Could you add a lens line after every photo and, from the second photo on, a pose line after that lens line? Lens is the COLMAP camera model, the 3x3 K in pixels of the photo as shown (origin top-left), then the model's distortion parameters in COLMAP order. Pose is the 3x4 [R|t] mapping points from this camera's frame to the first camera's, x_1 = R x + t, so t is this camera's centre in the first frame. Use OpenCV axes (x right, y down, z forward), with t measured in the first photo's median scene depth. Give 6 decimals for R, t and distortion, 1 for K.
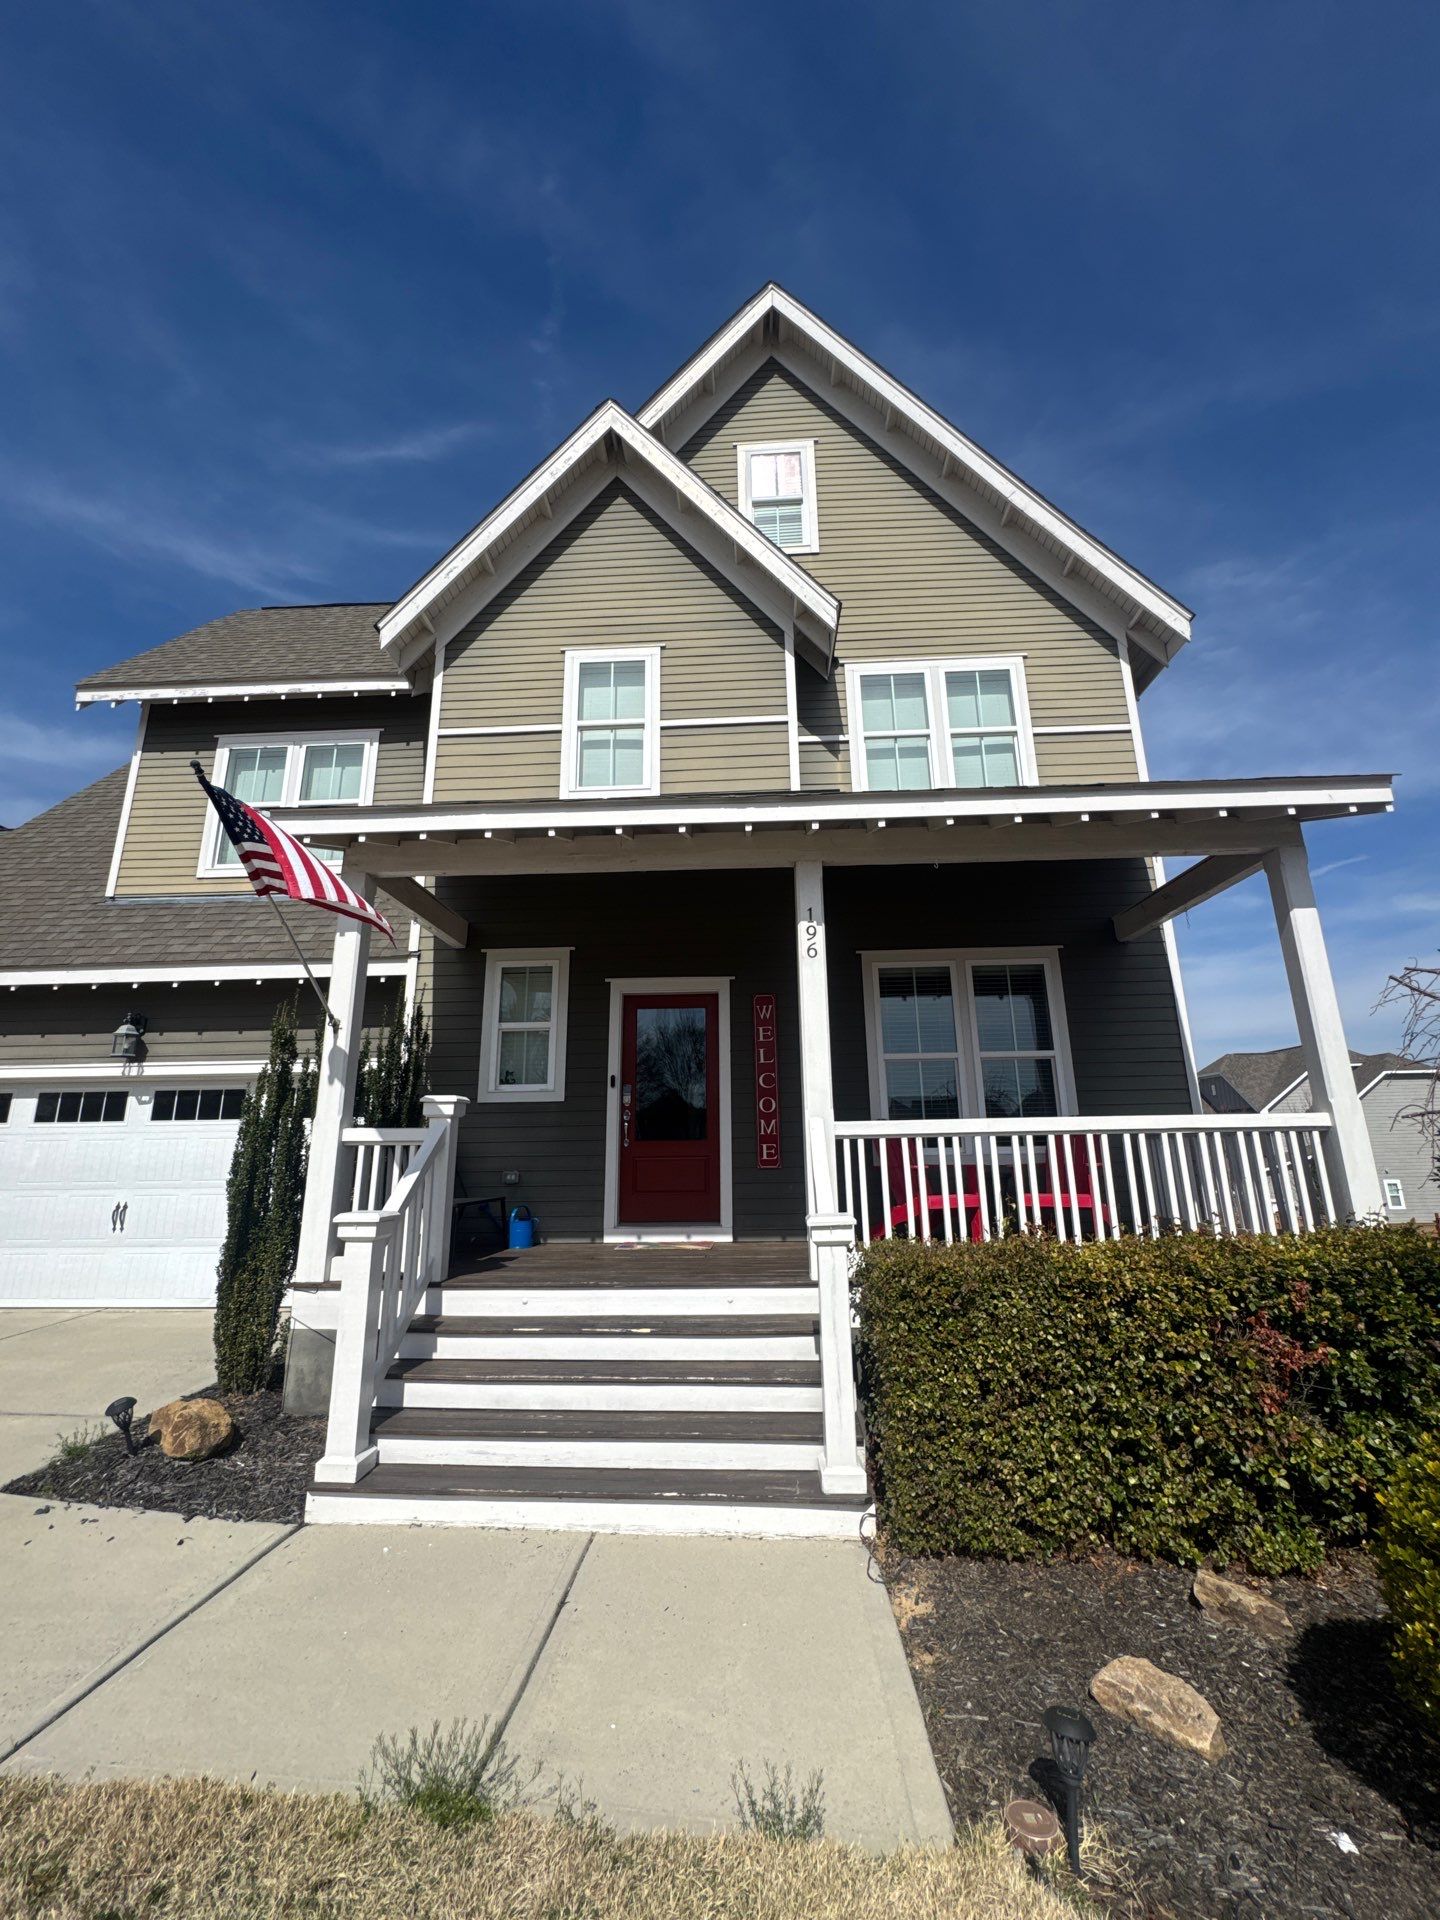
lens RADIAL K [[770.7, 0, 720.0], [0, 770.7, 960.0], [0, 0, 1]] dist [-0.001774, -0.000372]
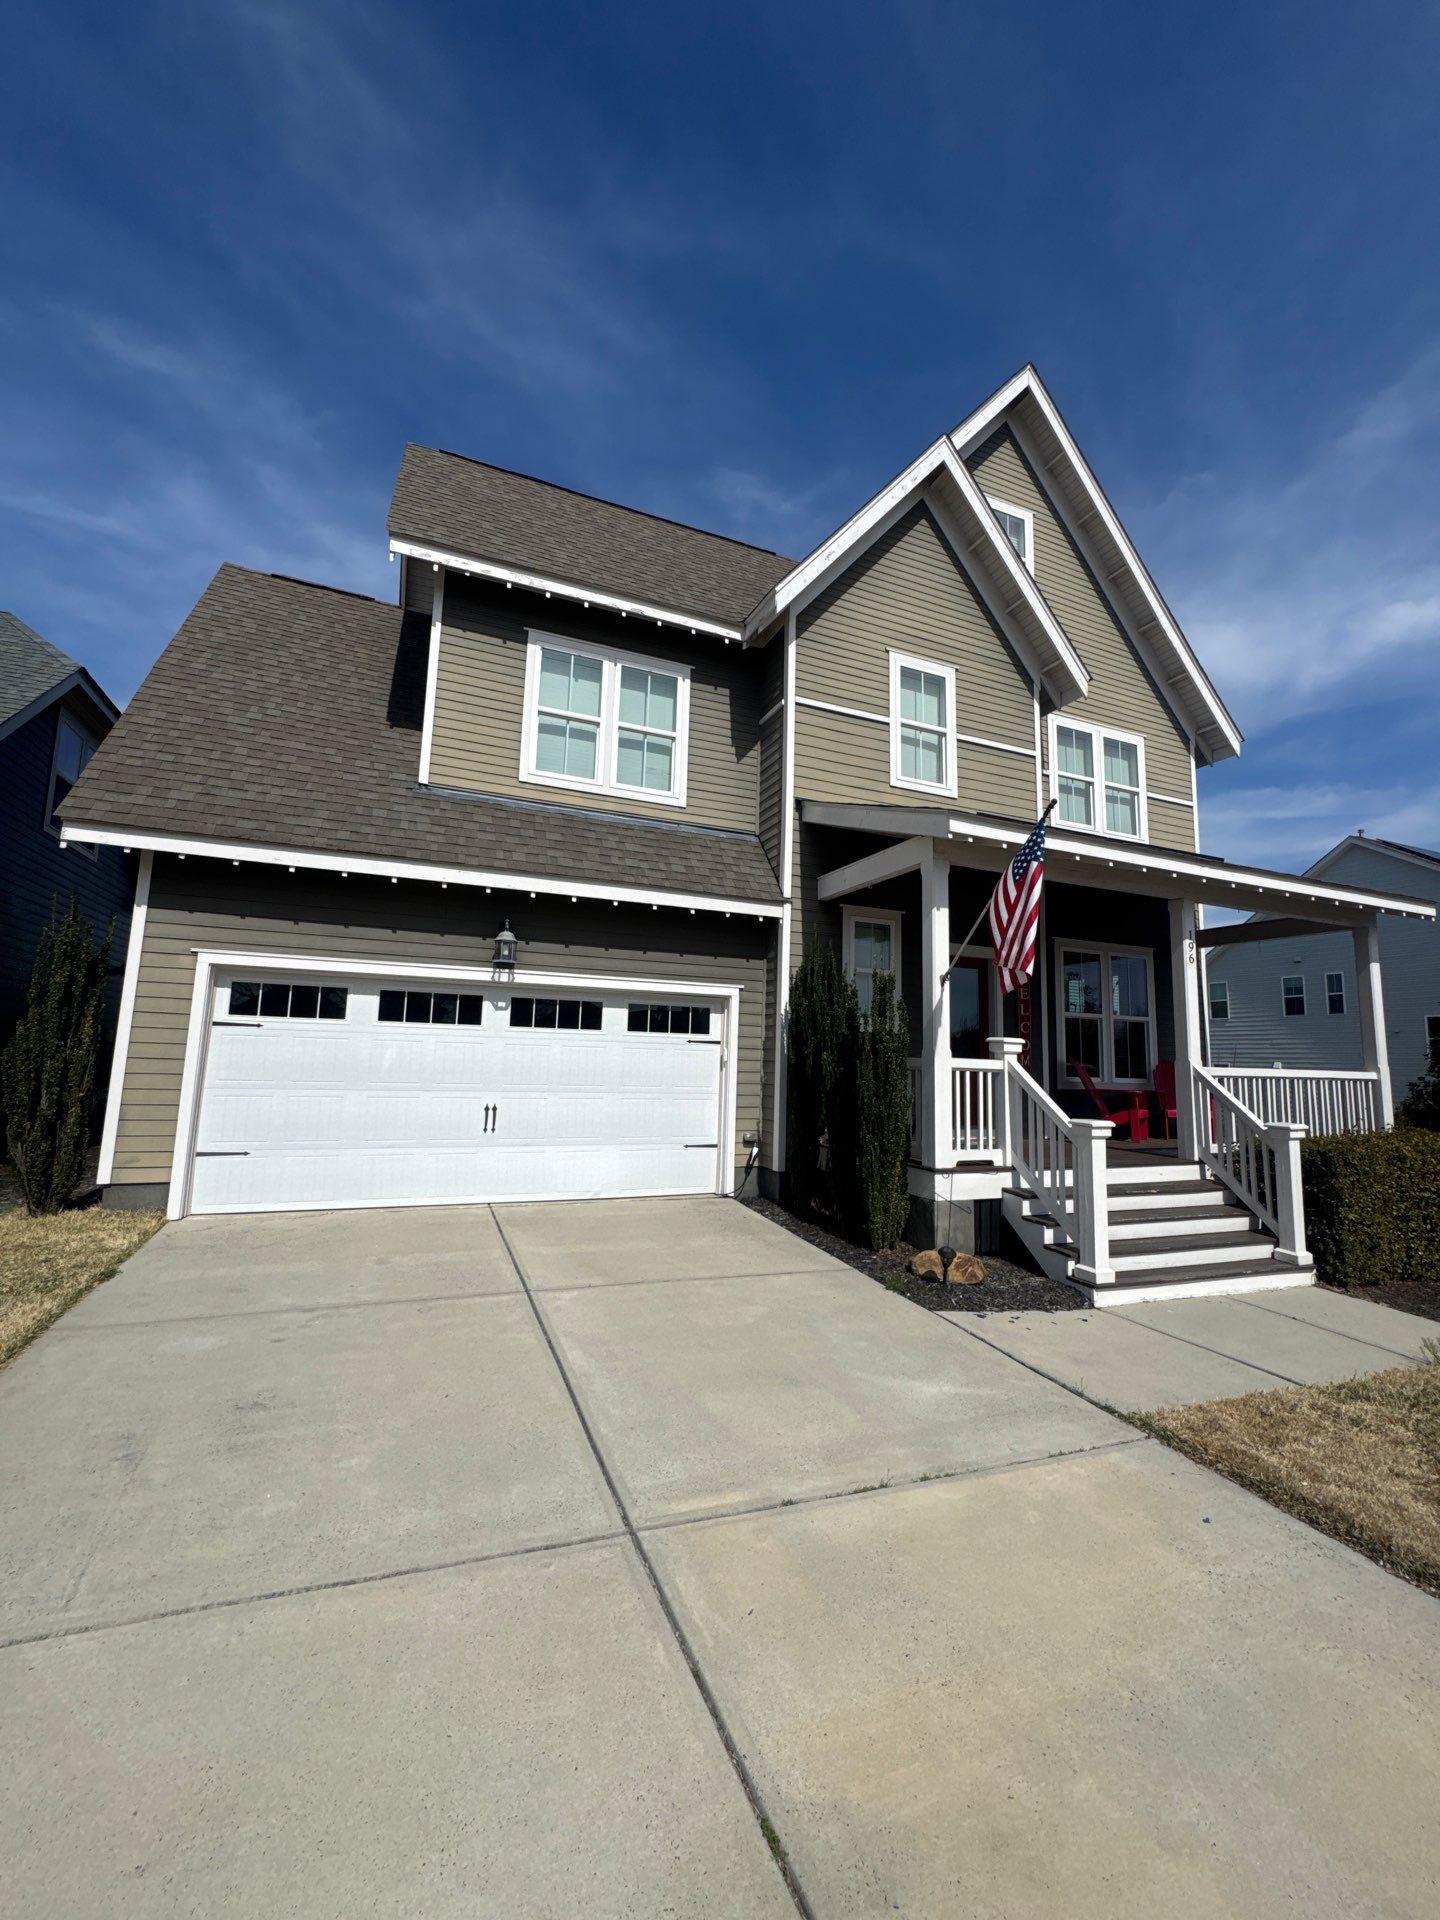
lens RADIAL K [[770.7, 0, 720.0], [0, 770.7, 960.0], [0, 0, 1]] dist [-0.001774, -0.000372]
pose [[0.902713, 0.093874, 0.419878, -0.917268], [-0.143990, 0.985548, 0.089225, -0.007690], [-0.405434, -0.141003, 0.903184, -0.016023]]
